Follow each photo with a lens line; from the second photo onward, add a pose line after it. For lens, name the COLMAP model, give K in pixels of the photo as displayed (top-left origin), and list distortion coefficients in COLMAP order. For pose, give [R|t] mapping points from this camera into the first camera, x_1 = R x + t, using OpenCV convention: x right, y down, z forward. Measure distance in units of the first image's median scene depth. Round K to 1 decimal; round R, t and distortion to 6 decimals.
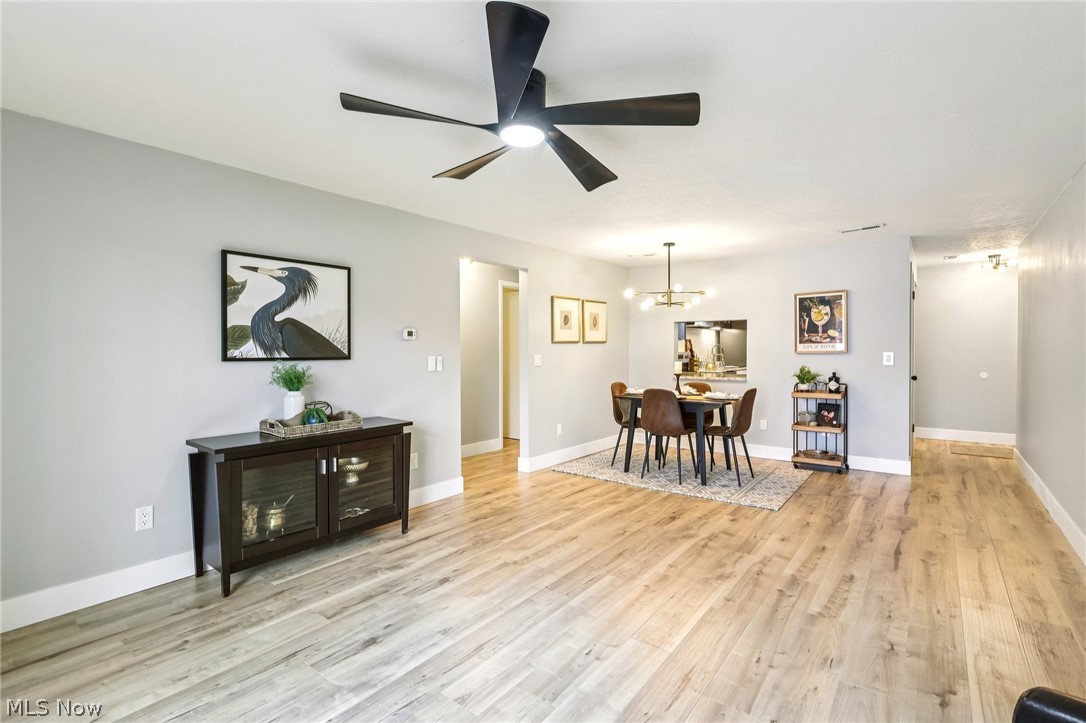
lens RADIAL K [[504.4, 0, 542.8], [0, 504.4, 358.6], [0, 0, 1]] dist [-0.010165, 0.002830]
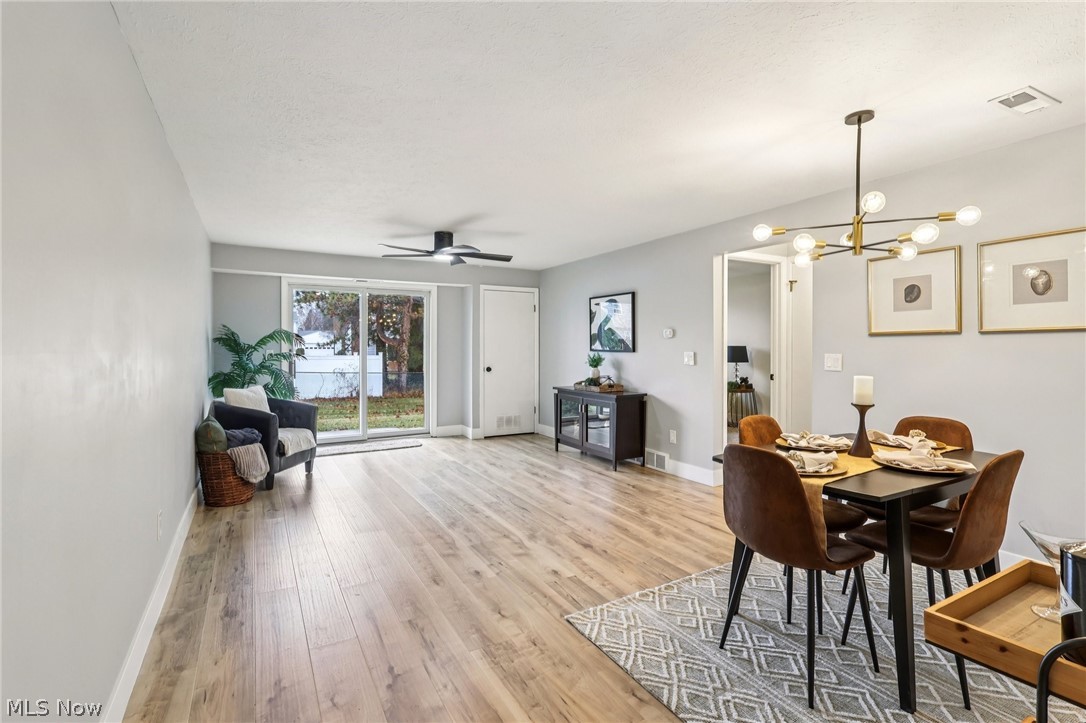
lens RADIAL K [[504.4, 0, 536.8], [0, 504.4, 352.1], [0, 0, 1]] dist [-0.010165, 0.002830]
pose [[-0.389042, 0.016721, -0.921068, 0.820716], [-0.014342, 0.999604, 0.024205, -0.022507], [0.921109, 0.022627, -0.388648, 0.955590]]
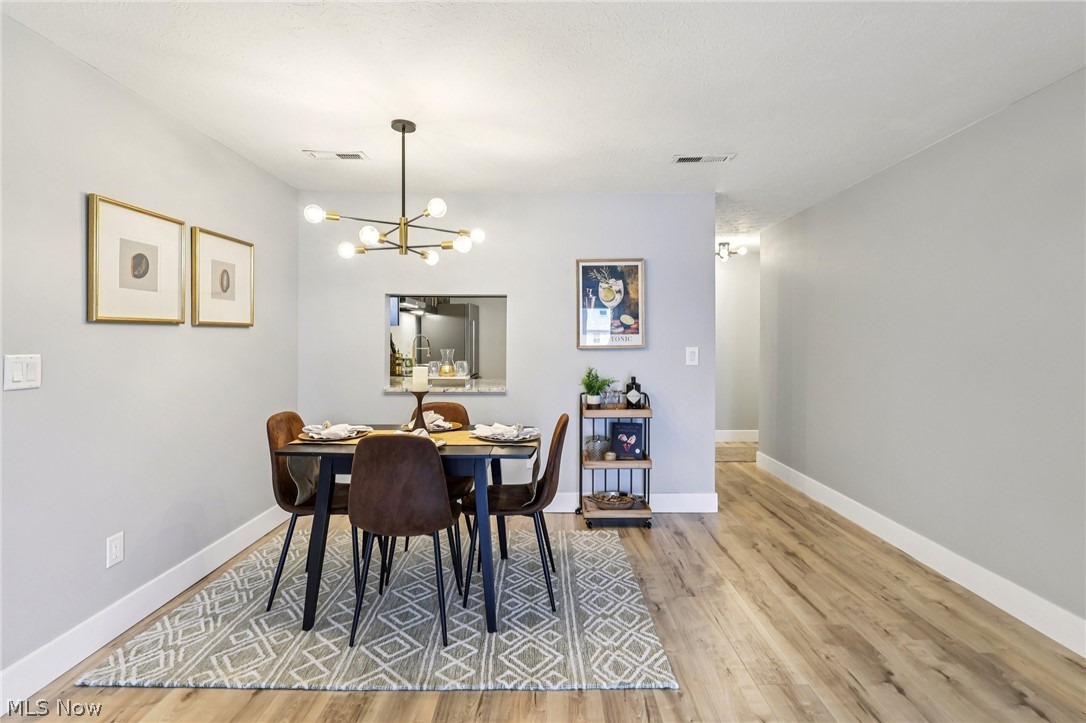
lens RADIAL K [[504.4, 0, 540.6], [0, 504.4, 342.6], [0, 0, 1]] dist [-0.010165, 0.002830]
pose [[0.792197, 0.005637, 0.610240, 0.063445], [0.004200, 0.999883, -0.014688, -0.010152], [-0.610251, 0.014199, 0.792081, 0.563721]]
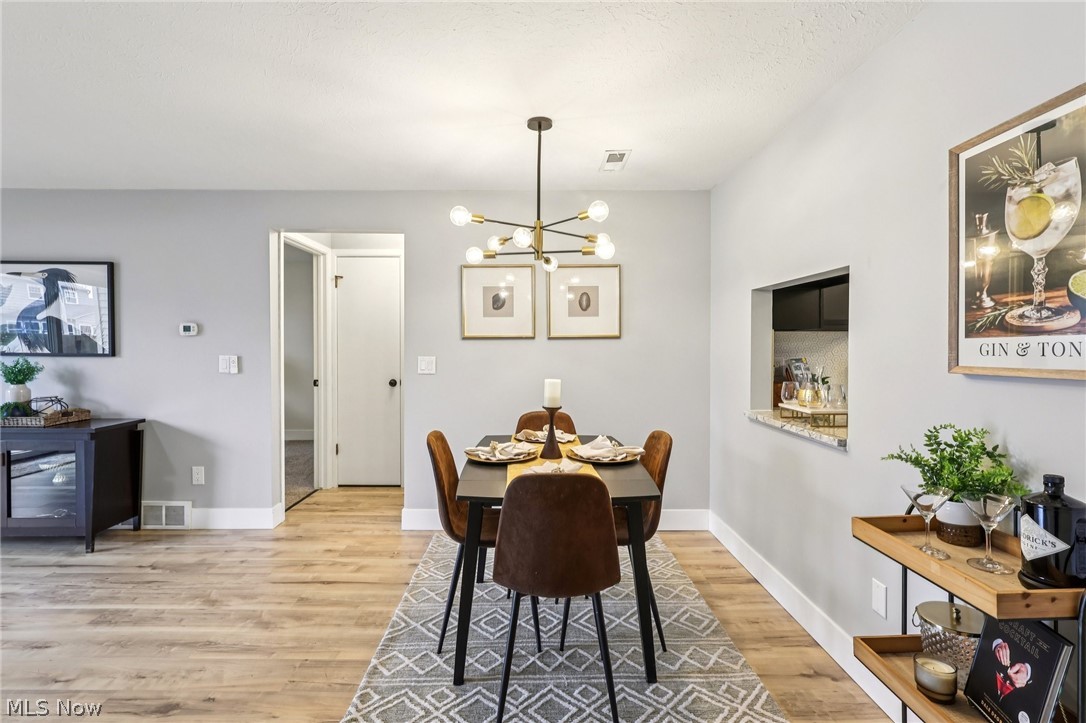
lens RADIAL K [[504.4, 0, 541.5], [0, 504.4, 356.0], [0, 0, 1]] dist [-0.010165, 0.002830]
pose [[0.626157, 0.021799, -0.779392, 0.642536], [-0.022930, 0.999692, 0.009539, -0.019777], [0.779360, 0.011899, 0.626464, 0.749680]]
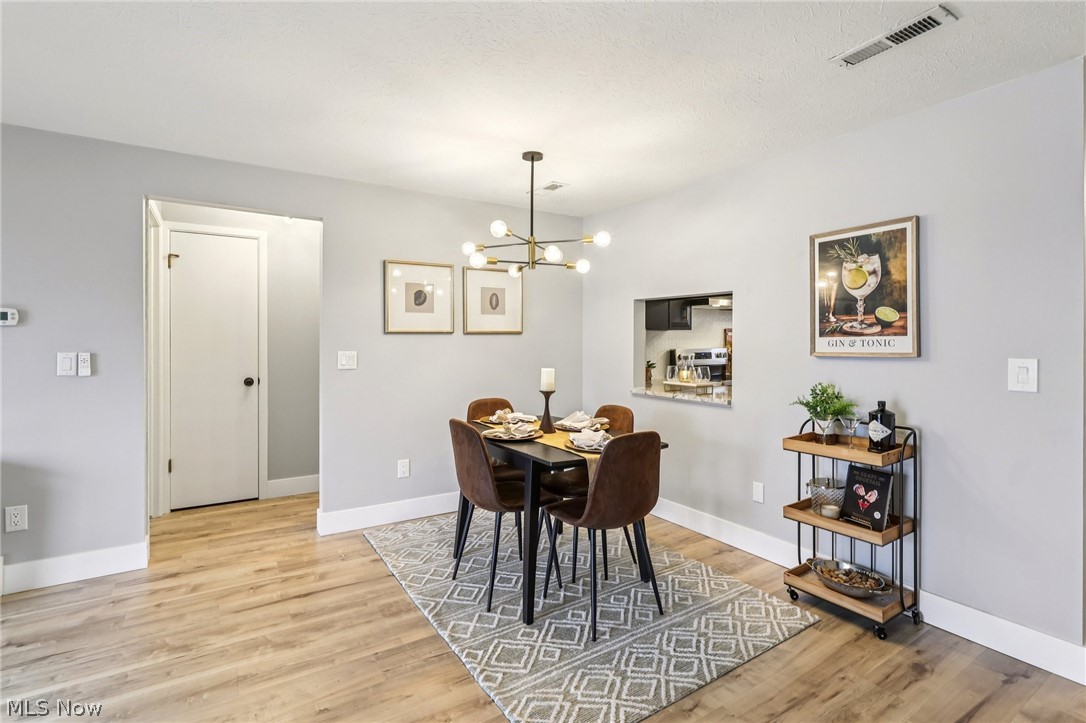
lens RADIAL K [[504.4, 0, 546.0], [0, 504.4, 346.0], [0, 0, 1]] dist [-0.010165, 0.002830]
pose [[0.945430, 0.011928, -0.325607, 0.467976], [-0.015452, 0.999847, -0.008240, -0.014335], [0.325459, 0.012822, 0.945469, 0.507659]]
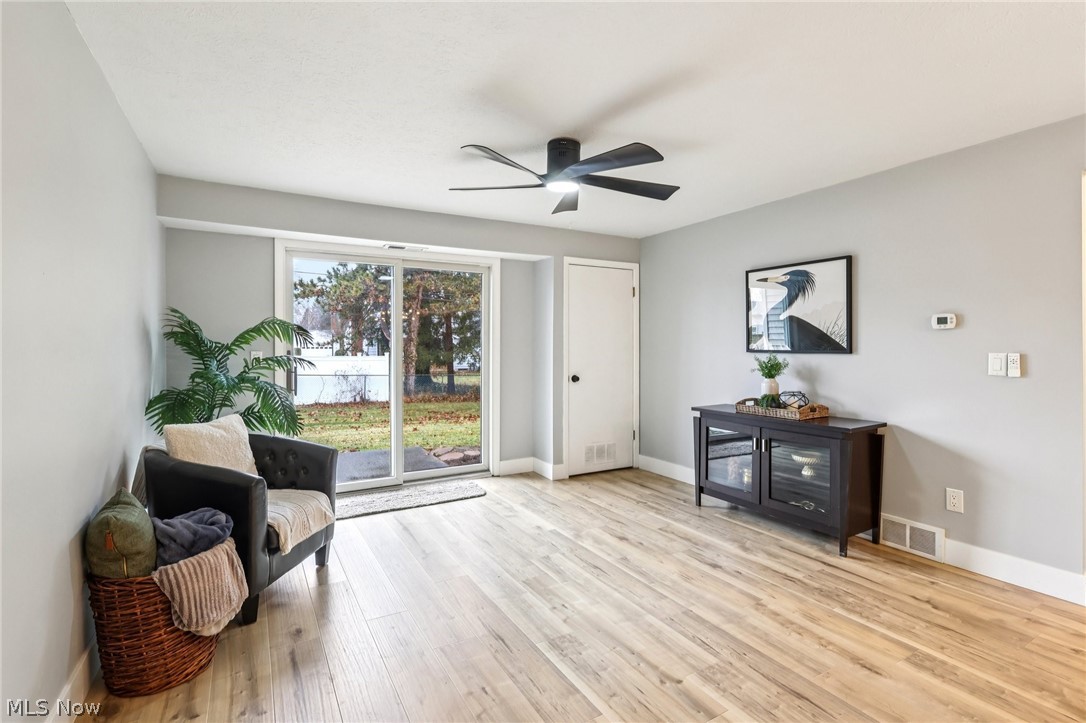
lens RADIAL K [[504.4, 0, 536.2], [0, 504.4, 346.2], [0, 0, 1]] dist [-0.010165, 0.002830]
pose [[-0.384256, 0.007611, -0.923195, 0.508081], [-0.012071, 0.999839, 0.013267, -0.012700], [0.923148, 0.016241, -0.384102, 0.591393]]
